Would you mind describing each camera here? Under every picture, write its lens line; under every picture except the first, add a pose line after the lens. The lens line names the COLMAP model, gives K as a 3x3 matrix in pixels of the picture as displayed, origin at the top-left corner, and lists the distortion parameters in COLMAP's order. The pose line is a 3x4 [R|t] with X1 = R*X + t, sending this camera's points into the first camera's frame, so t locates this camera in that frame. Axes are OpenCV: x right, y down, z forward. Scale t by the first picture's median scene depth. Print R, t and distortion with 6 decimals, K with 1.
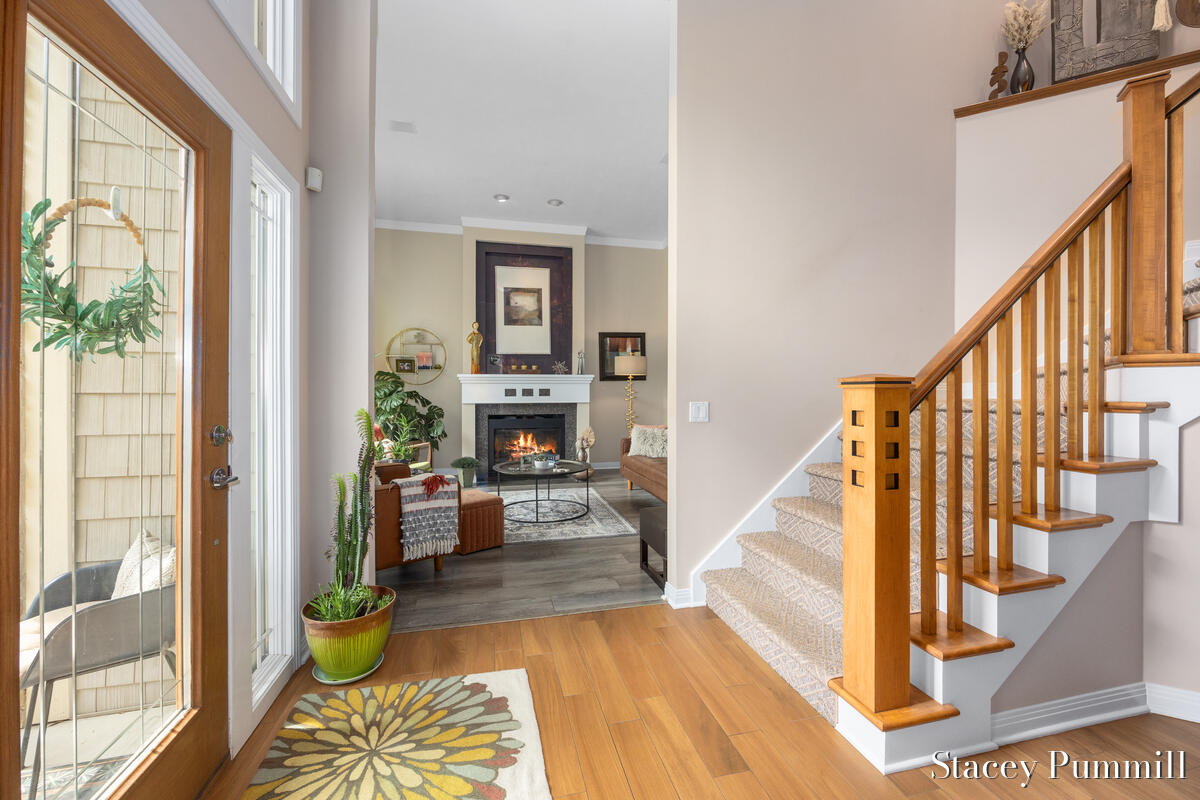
lens RADIAL K [[473.7, 0, 600.8], [0, 473.7, 391.5], [0, 0, 1]] dist [-0.005429, -0.000187]
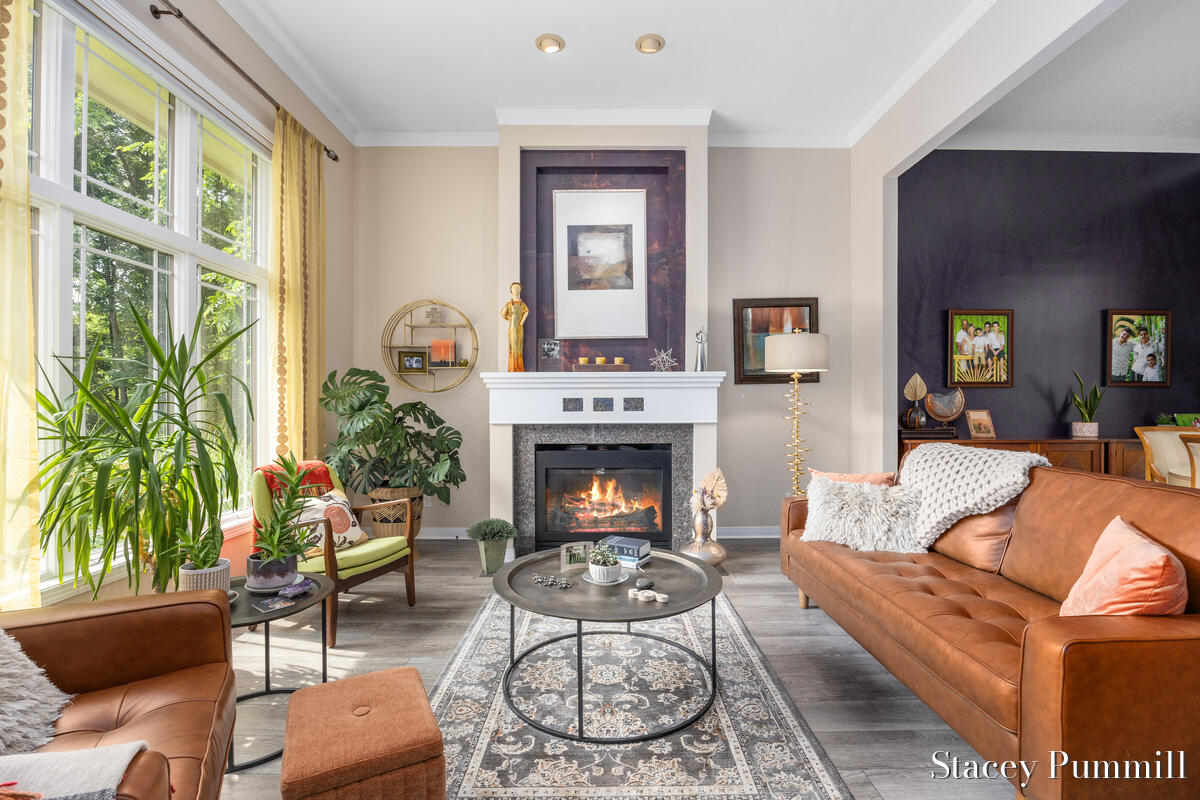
lens RADIAL K [[540.8, 0, 600.0], [0, 540.8, 400.0], [0, 0, 1]] dist [0.000525, 0.000077]
pose [[0.972488, -0.003062, -0.232934, -0.009718], [0.001816, 0.999983, -0.005564, 0.000588], [0.232947, 0.004988, 0.972477, 0.366316]]
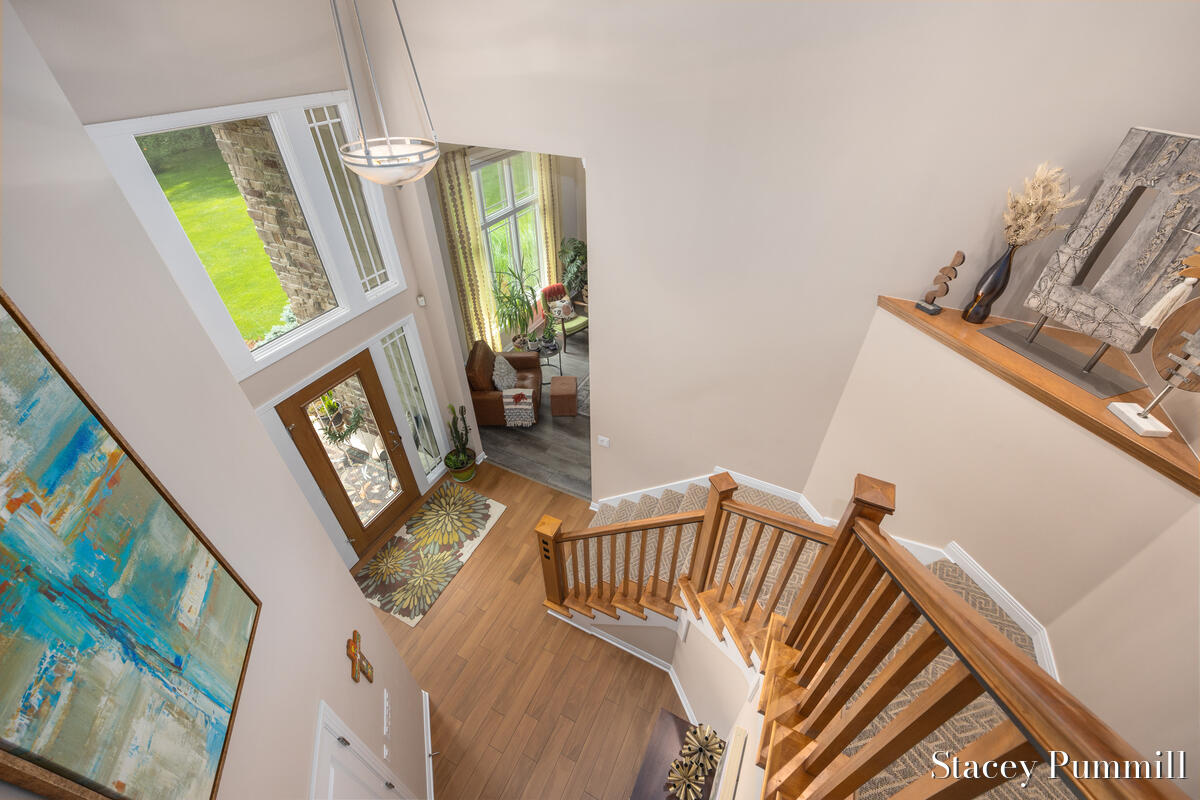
lens RADIAL K [[473.7, 0, 600.8], [0, 473.7, 391.5], [0, 0, 1]] dist [-0.005429, -0.000187]
pose [[0.771641, 0.390065, -0.502413, 0.391594], [0.003722, 0.787103, 0.616810, -0.457588], [0.636047, -0.477826, 0.605910, 0.015328]]
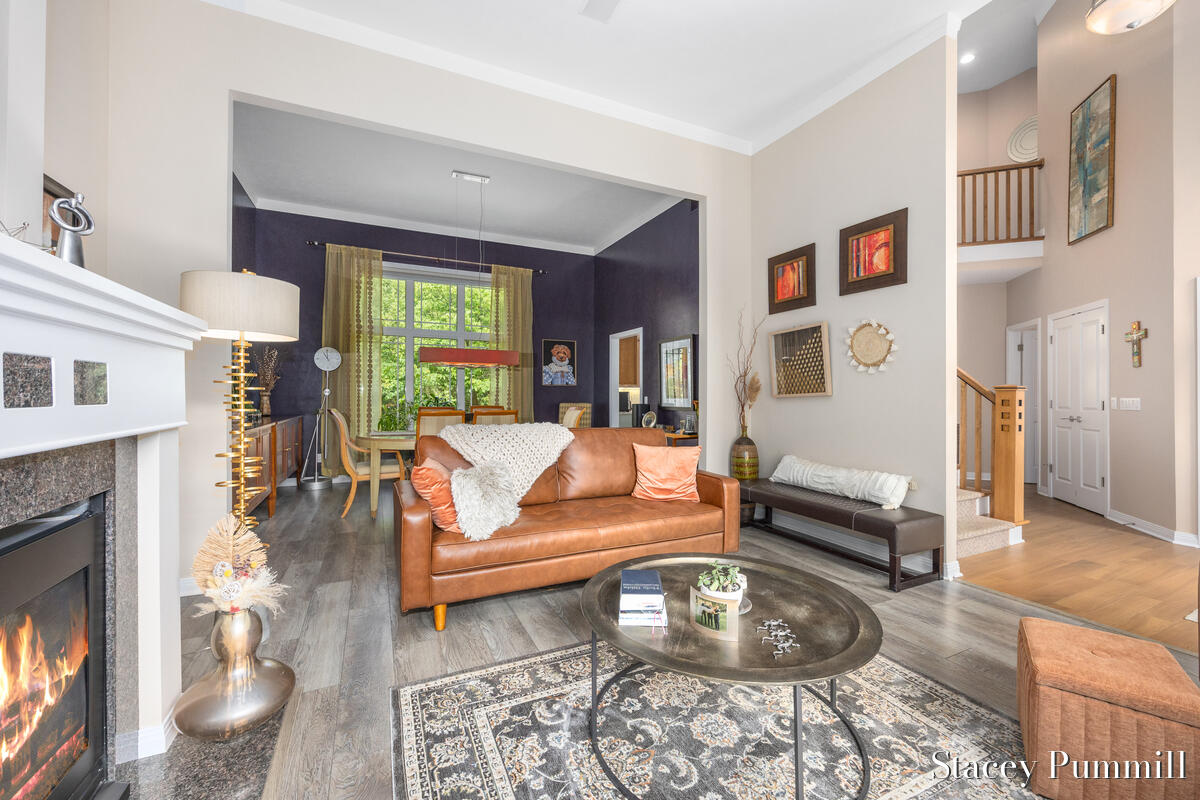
lens RADIAL K [[473.7, 0, 600.8], [0, 473.7, 391.5], [0, 0, 1]] dist [-0.005429, -0.000187]
pose [[-0.202762, 0.002000, 0.979226, -0.307337], [-0.005623, 0.999979, -0.003207, 0.004276], [-0.979212, -0.006157, -0.202746, 0.809303]]
